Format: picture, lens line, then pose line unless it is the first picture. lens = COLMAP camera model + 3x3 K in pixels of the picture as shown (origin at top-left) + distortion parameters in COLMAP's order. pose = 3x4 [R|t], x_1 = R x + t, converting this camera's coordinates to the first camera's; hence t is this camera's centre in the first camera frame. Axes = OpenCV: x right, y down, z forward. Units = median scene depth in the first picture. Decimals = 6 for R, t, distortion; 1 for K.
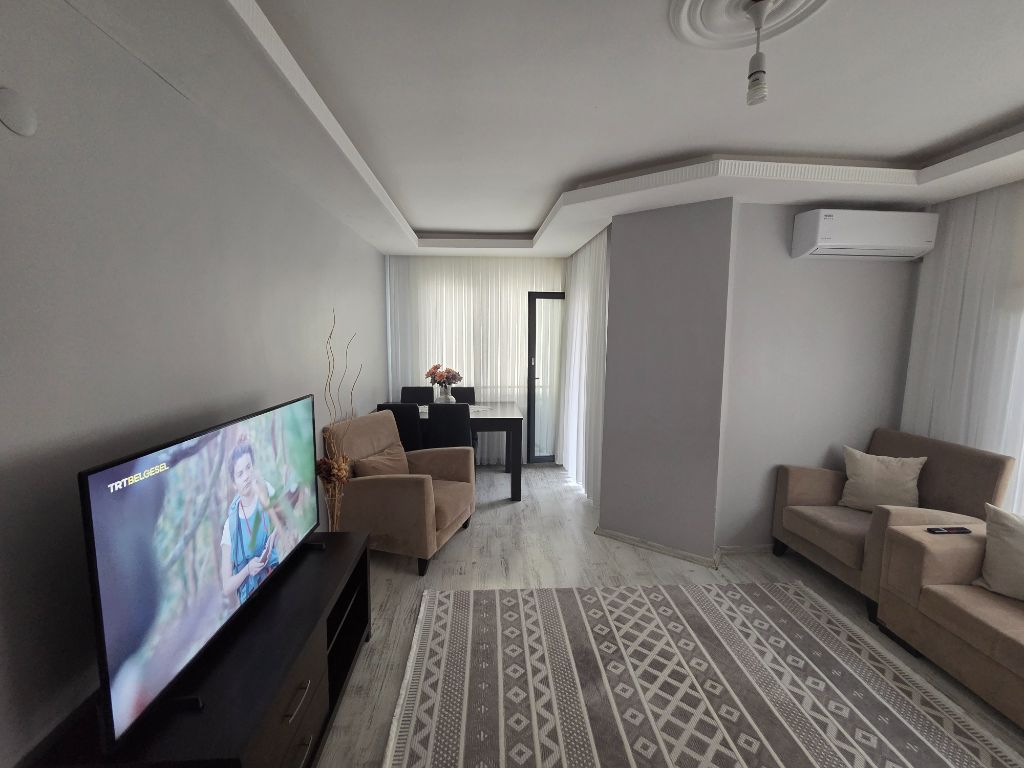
lens RADIAL K [[419.2, 0, 511.1], [0, 419.2, 380.6], [0, 0, 1]] dist [0.002703, -0.000241]
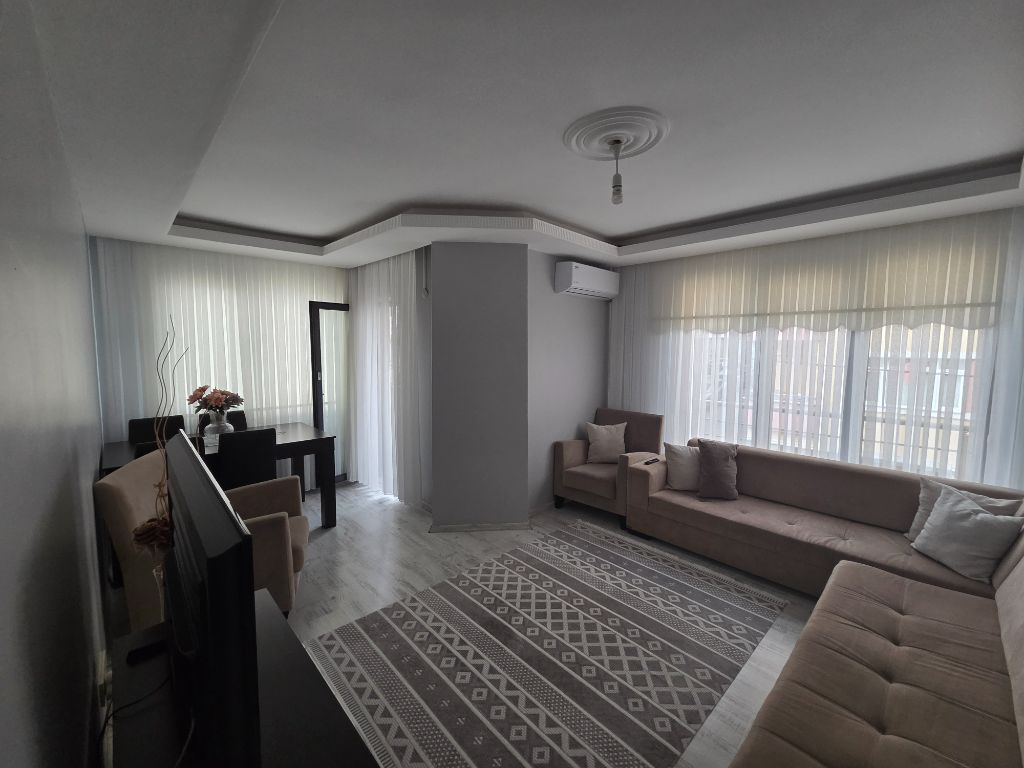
lens RADIAL K [[419.2, 0, 511.1], [0, 419.2, 380.6], [0, 0, 1]] dist [0.002703, -0.000241]
pose [[0.767496, -0.055375, 0.638658, -0.404361], [0.071647, 0.997430, 0.000382, -0.011471], [-0.637037, 0.045465, 0.769491, 0.031690]]
